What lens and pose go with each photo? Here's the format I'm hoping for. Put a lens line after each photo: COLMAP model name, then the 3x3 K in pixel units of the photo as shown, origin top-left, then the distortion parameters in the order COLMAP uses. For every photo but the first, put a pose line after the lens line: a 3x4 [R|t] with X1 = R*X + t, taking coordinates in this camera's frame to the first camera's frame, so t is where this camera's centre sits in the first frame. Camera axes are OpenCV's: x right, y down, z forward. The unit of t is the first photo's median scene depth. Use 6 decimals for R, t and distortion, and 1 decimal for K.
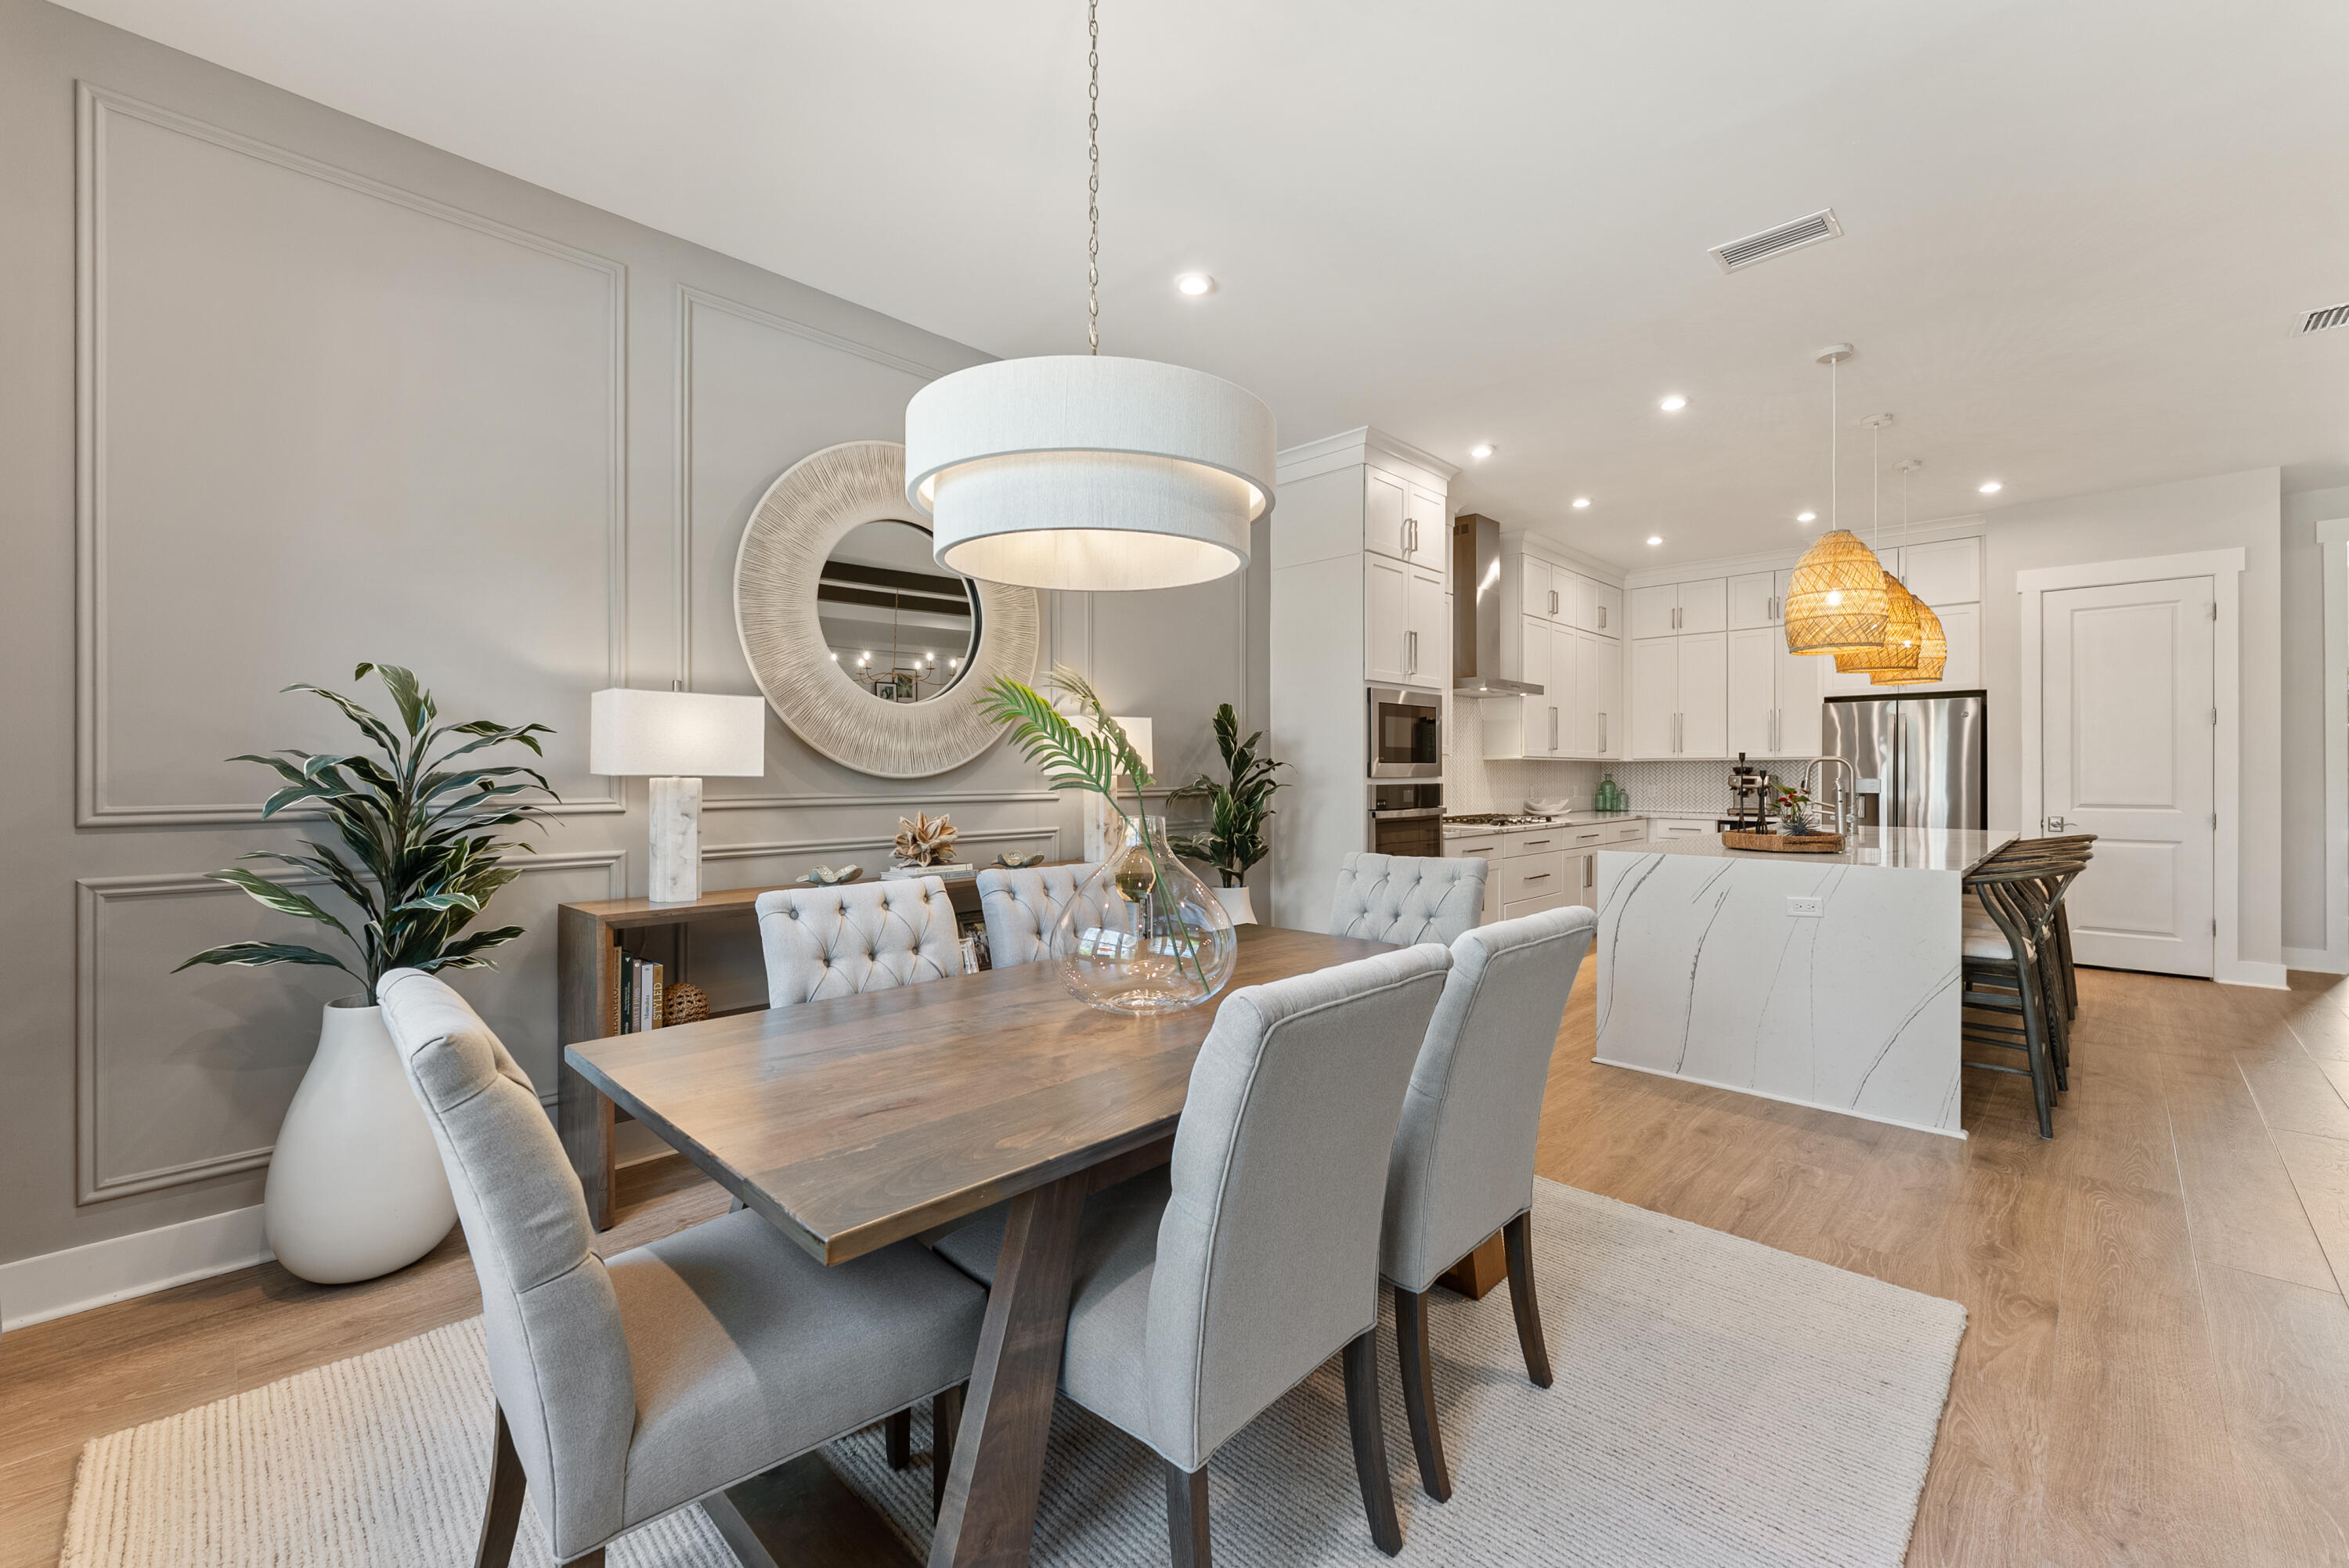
lens RADIAL K [[946.6, 0, 1174.5], [0, 946.6, 784.0], [0, 0, 1]] dist [-0.001441, 0.000152]
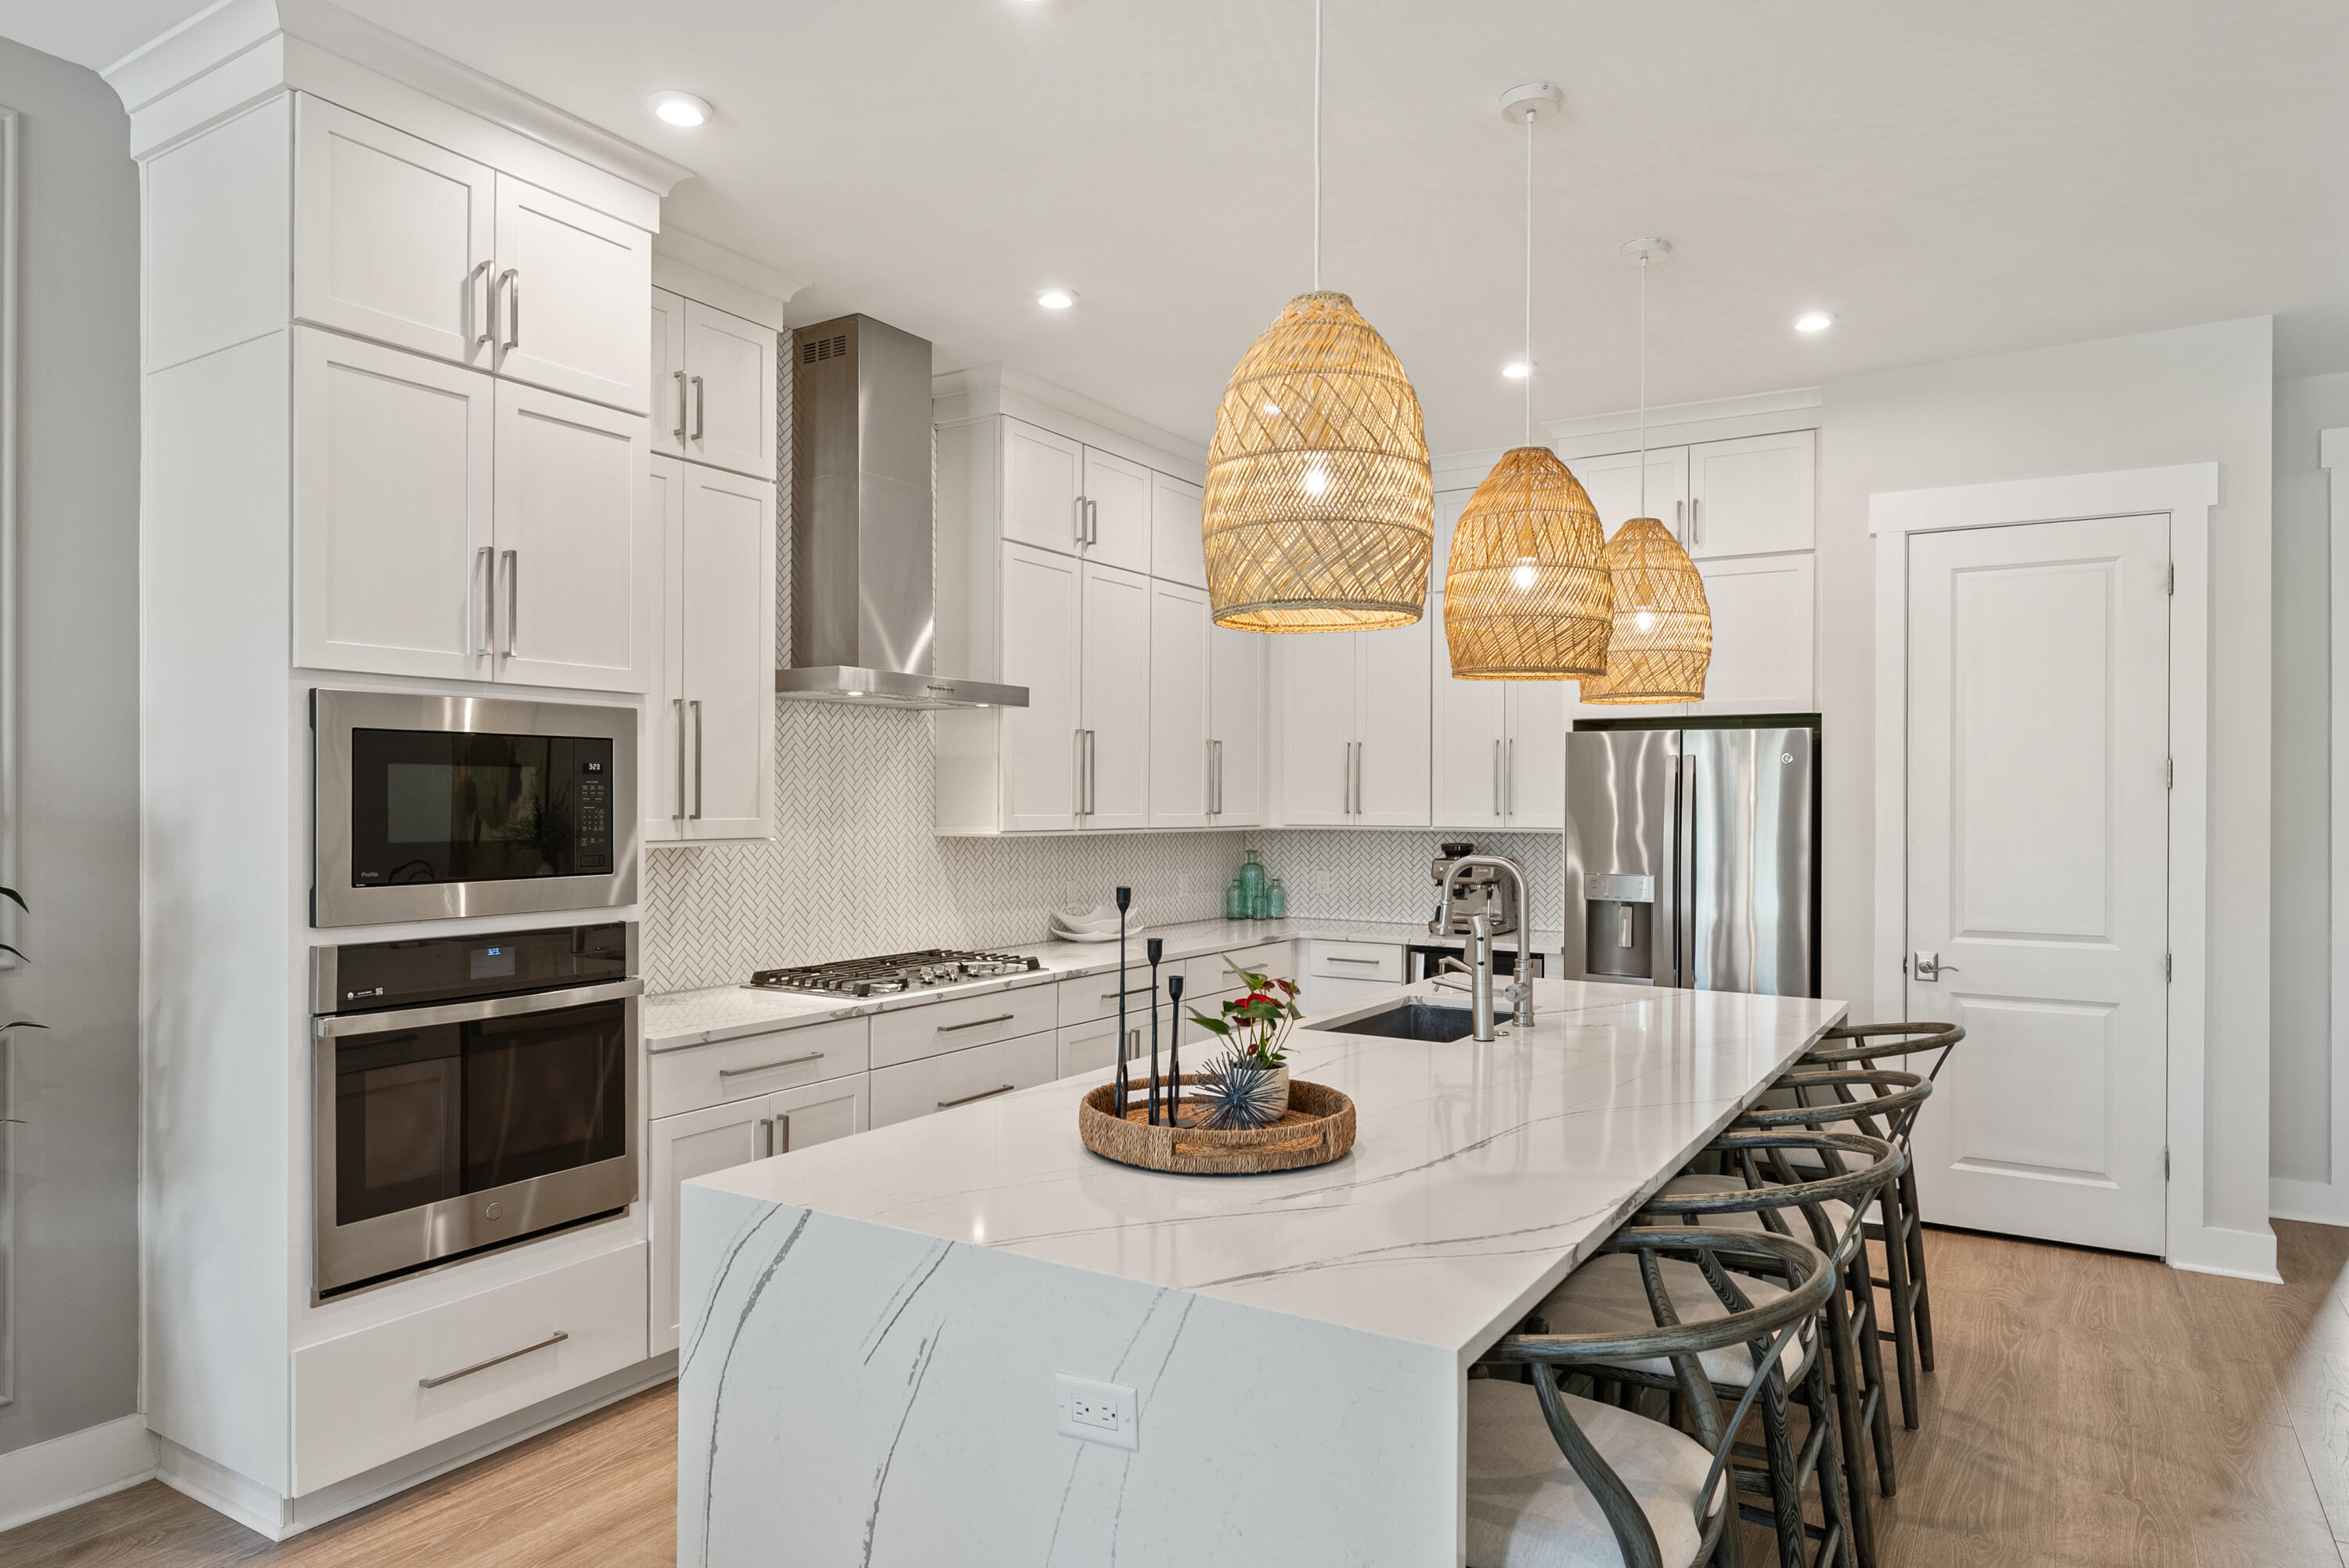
lens RADIAL K [[1424.5, 0, 1172.6], [0, 1424.5, 824.8], [0, 0, 1]] dist [-0.000708, -0.002470]
pose [[0.976331, 0.000299, 0.216281, 0.362384], [-0.001267, 0.999990, 0.004337, -0.044070], [-0.216277, -0.004508, 0.976322, 0.323977]]
